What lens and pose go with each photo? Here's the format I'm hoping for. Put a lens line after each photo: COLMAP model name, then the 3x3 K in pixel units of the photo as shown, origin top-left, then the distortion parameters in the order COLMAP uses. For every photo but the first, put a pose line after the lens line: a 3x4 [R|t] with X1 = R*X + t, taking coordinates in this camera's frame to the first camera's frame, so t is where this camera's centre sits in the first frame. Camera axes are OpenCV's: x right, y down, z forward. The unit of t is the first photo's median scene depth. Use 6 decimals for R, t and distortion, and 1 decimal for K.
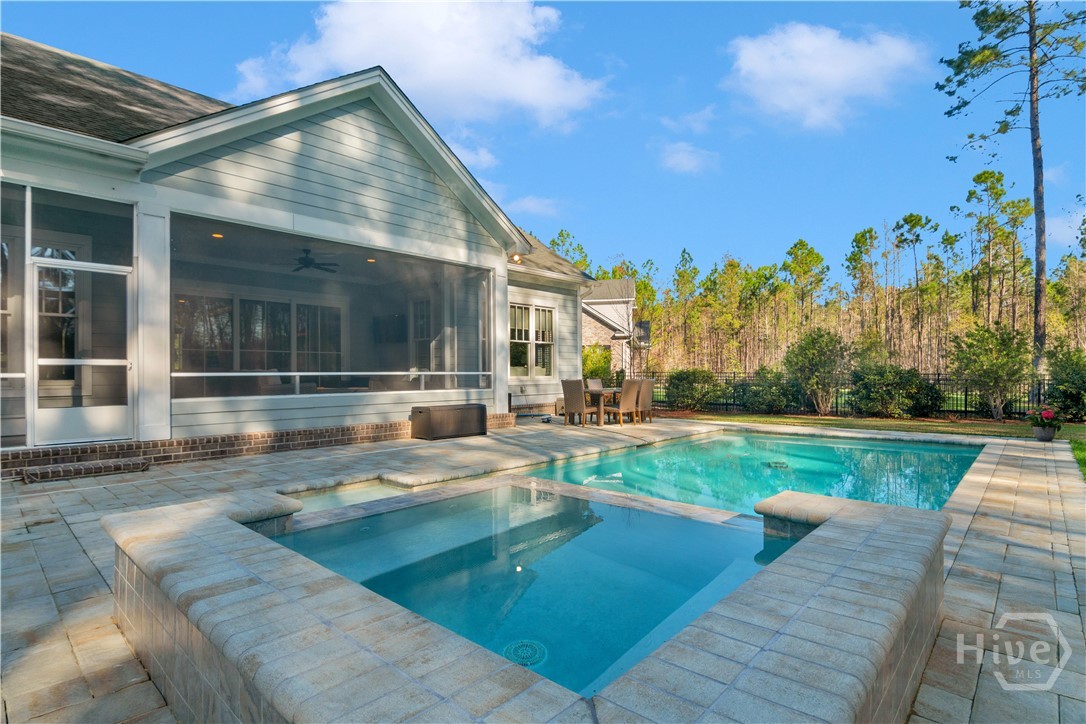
lens RADIAL K [[534.6, 0, 541.5], [0, 534.6, 372.3], [0, 0, 1]] dist [-0.002063, -0.000404]
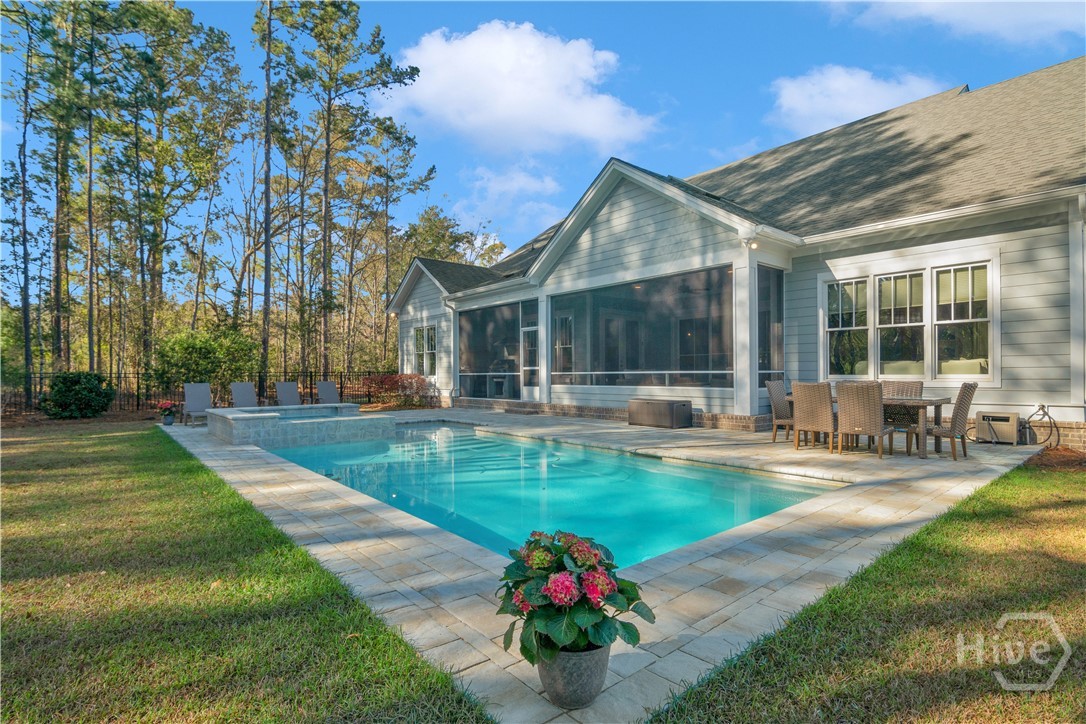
lens RADIAL K [[534.6, 0, 541.5], [0, 534.6, 372.3], [0, 0, 1]] dist [-0.002063, -0.000404]
pose [[-0.127082, 0.001811, -0.991891, 1.155839], [0.008421, 0.999964, 0.000747, -0.001031], [0.991856, -0.008258, -0.127093, 1.001553]]
